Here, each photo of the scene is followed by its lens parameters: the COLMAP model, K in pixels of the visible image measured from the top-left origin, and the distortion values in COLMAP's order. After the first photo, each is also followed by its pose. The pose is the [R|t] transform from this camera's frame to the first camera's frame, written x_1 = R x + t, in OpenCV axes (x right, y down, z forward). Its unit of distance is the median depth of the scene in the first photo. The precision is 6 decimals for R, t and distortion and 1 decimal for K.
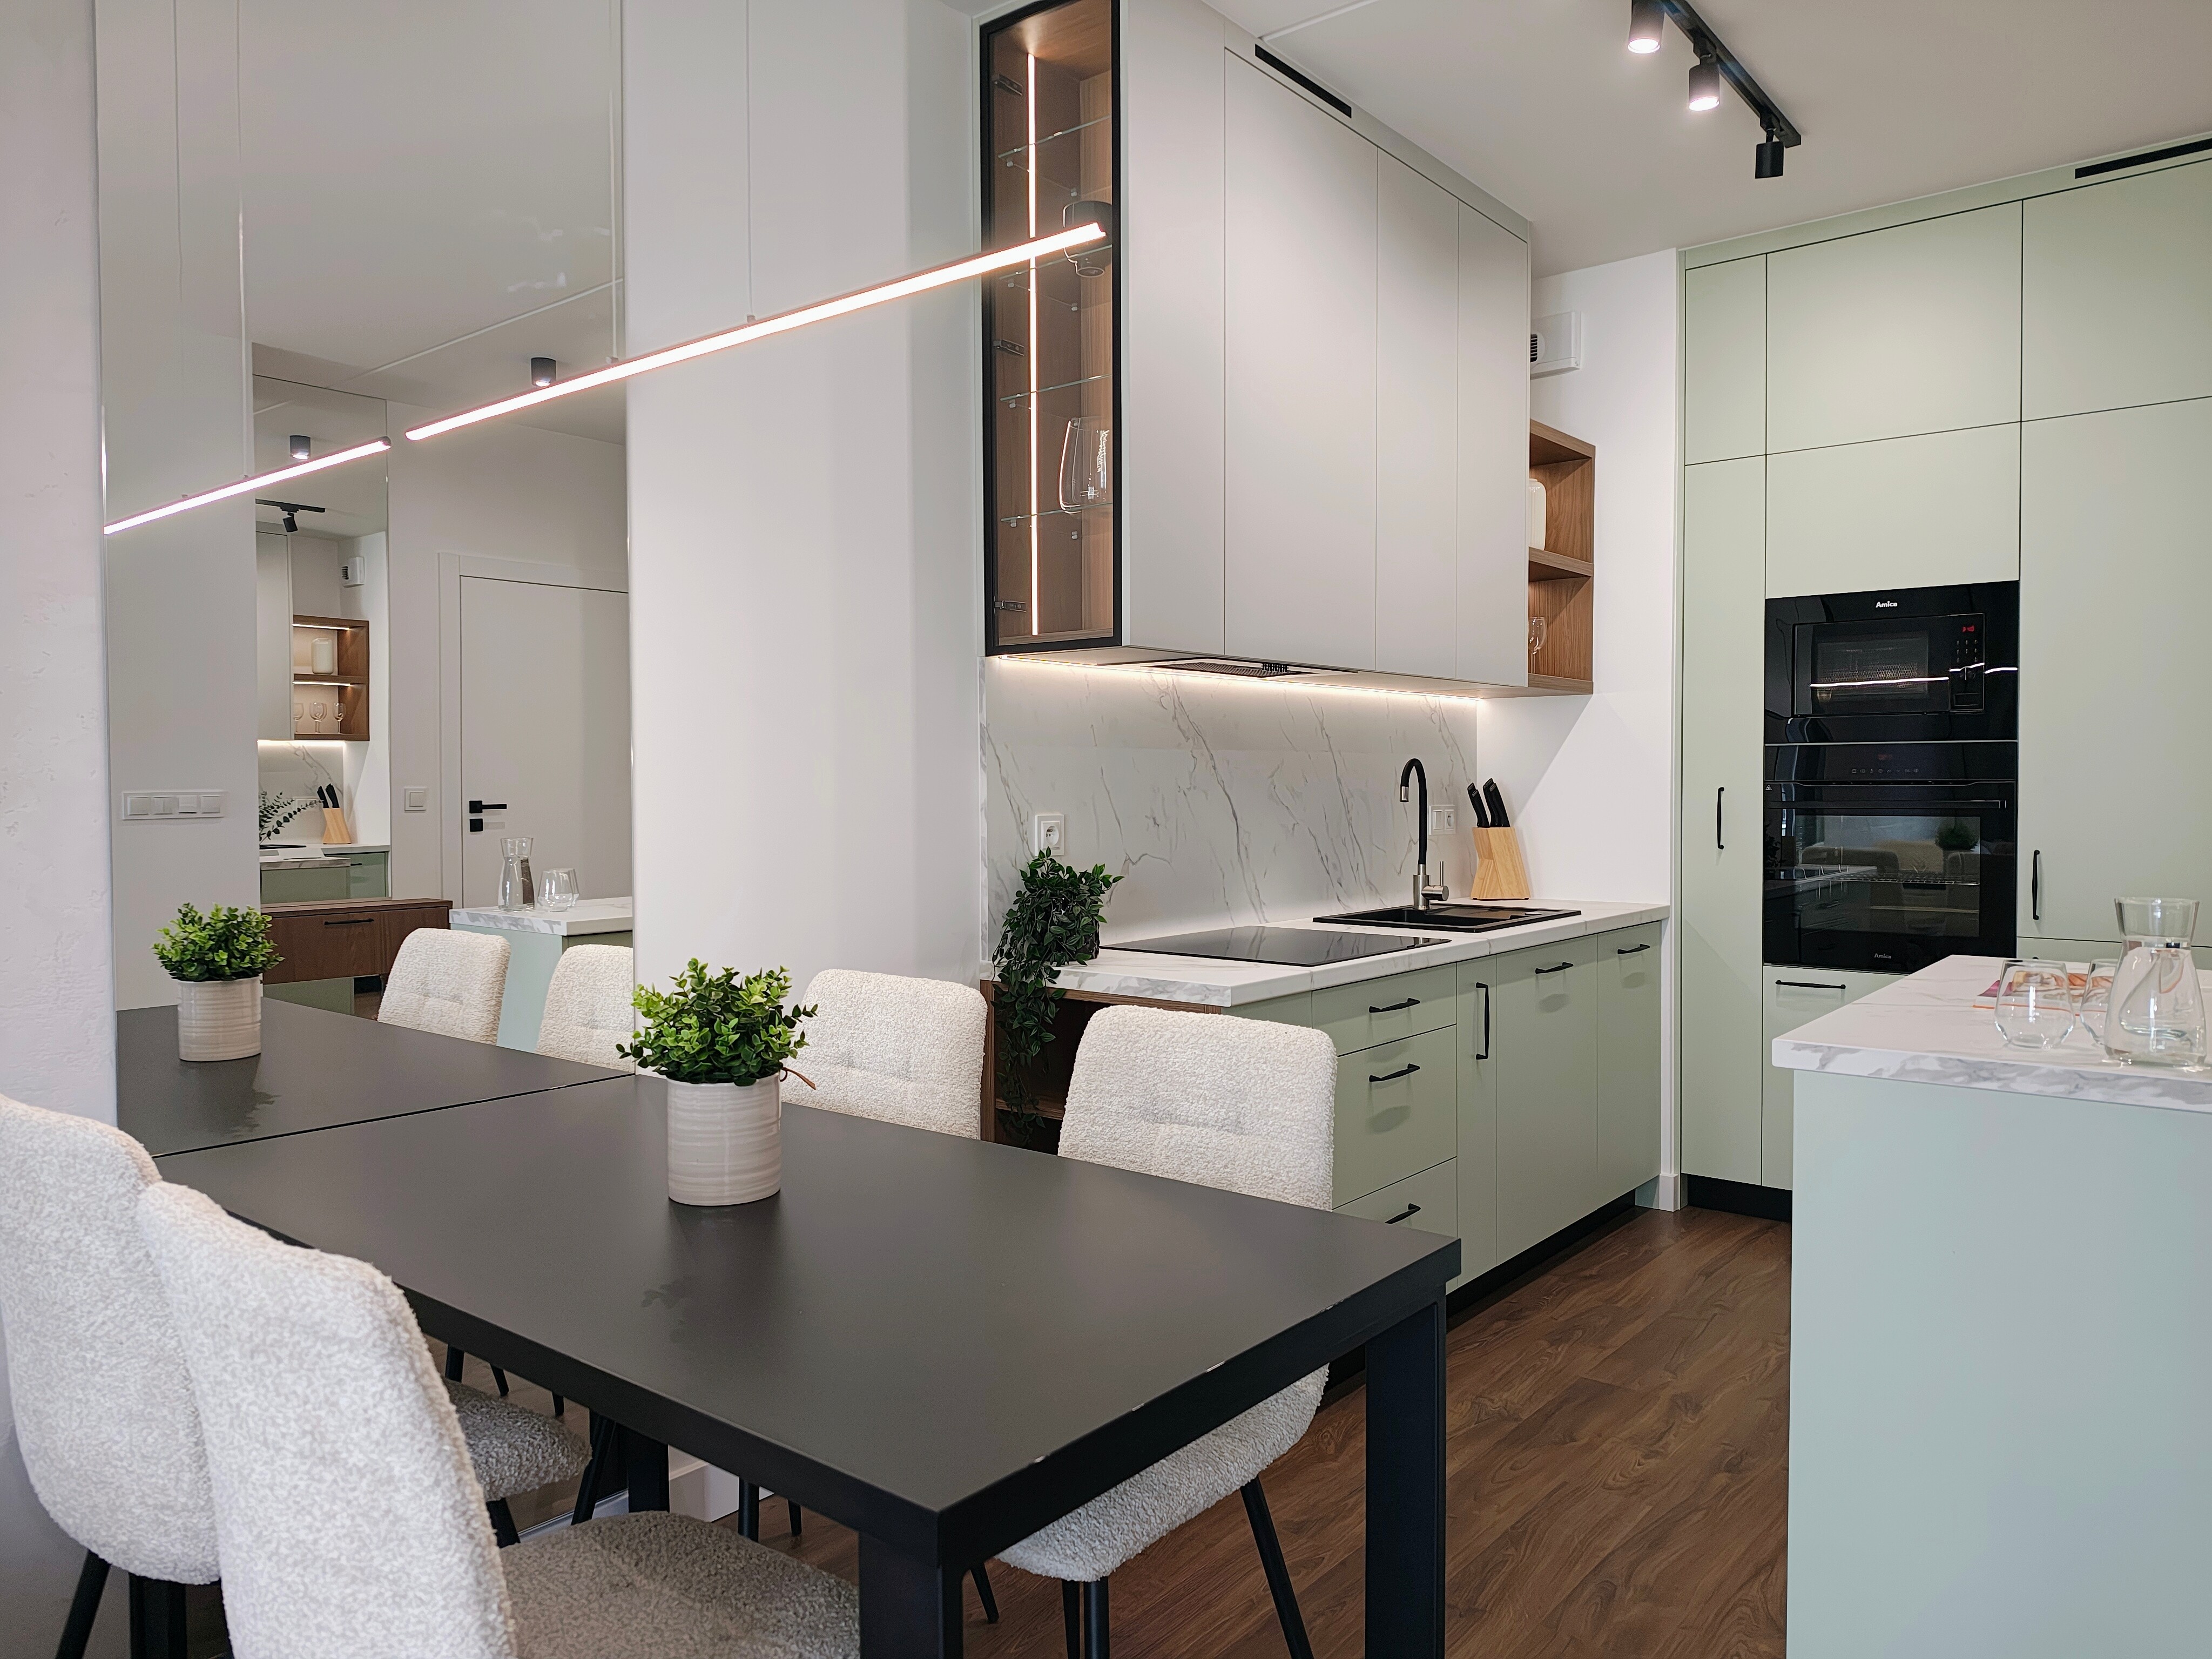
lens RADIAL K [[1515.9, 0, 1106.0], [0, 1515.9, 829.5], [0, 0, 1]] dist [0.094454, -0.189352]
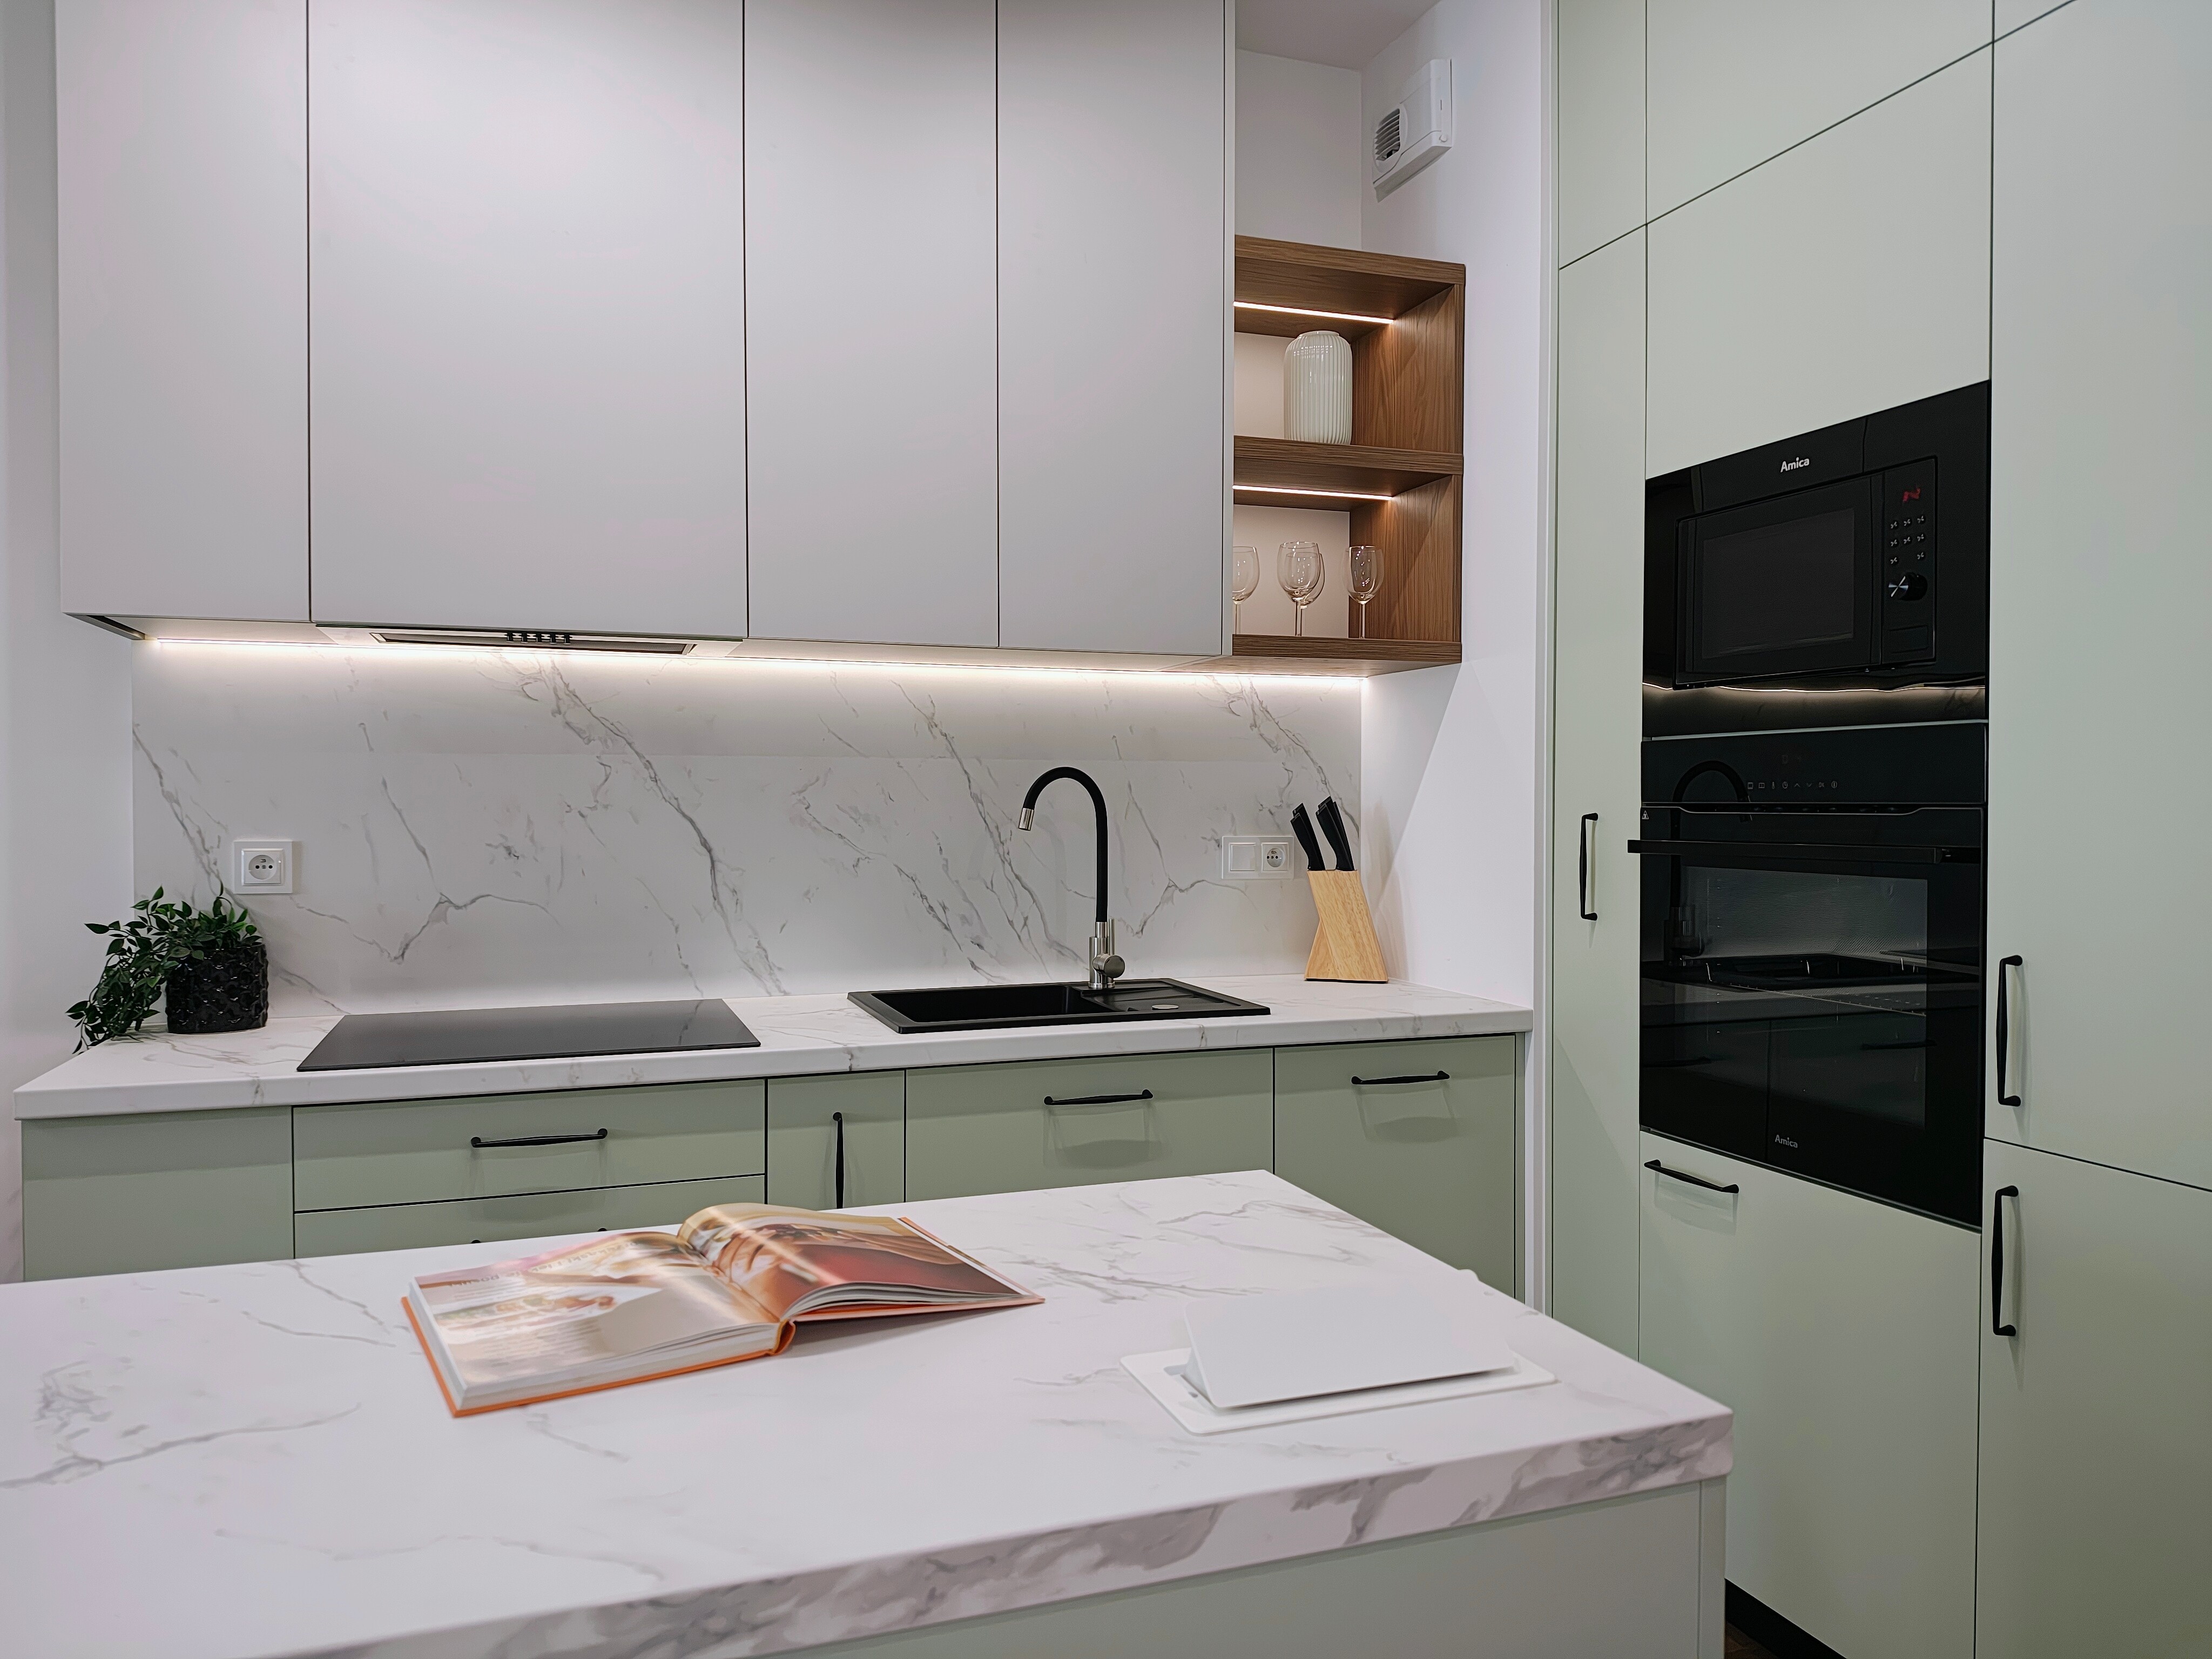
lens RADIAL K [[1515.9, 0, 1106.0], [0, 1515.9, 829.5], [0, 0, 1]] dist [0.094454, -0.189352]
pose [[0.854910, 0.015416, -0.518547, 0.579656], [-0.020275, 0.999788, -0.003705, -0.016546], [0.518379, 0.013681, 0.855041, 0.435617]]
